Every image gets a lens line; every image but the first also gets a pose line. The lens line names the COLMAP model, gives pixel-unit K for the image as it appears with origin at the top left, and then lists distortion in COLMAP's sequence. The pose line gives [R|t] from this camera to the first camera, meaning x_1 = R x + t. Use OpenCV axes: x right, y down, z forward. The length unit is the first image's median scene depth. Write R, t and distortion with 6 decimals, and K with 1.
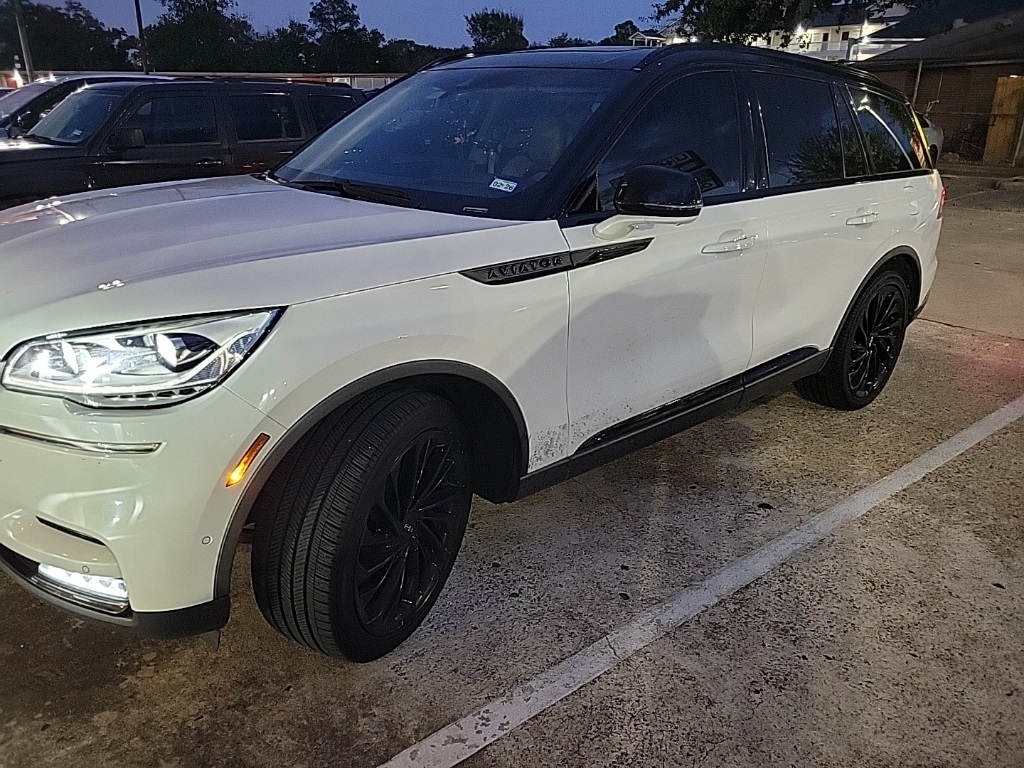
lens RADIAL K [[868.1, 0, 510.3], [0, 868.1, 385.0], [0, 0, 1]] dist [0.005562, 0.006531]
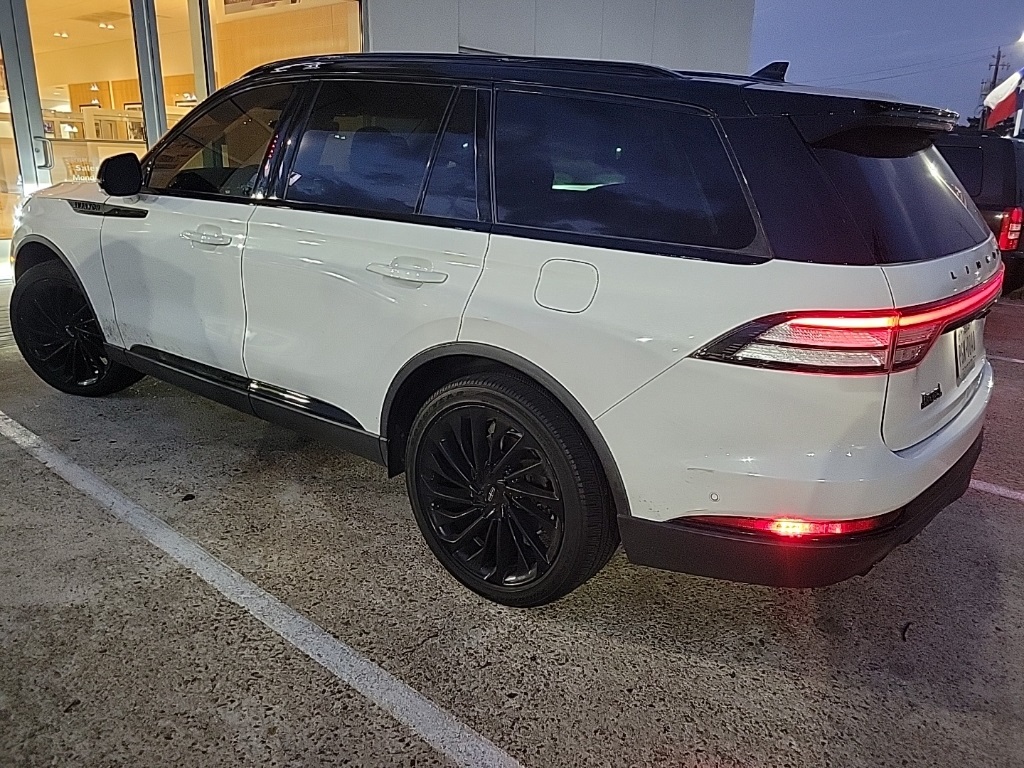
lens RADIAL K [[868.1, 0, 512.5], [0, 868.1, 384.9], [0, 0, 1]] dist [0.005562, 0.006531]
pose [[0.098296, 0.303187, -0.947848, 1.316240], [-0.338021, 0.906005, 0.254748, -0.390680], [0.935991, 0.295352, 0.191541, 1.157875]]
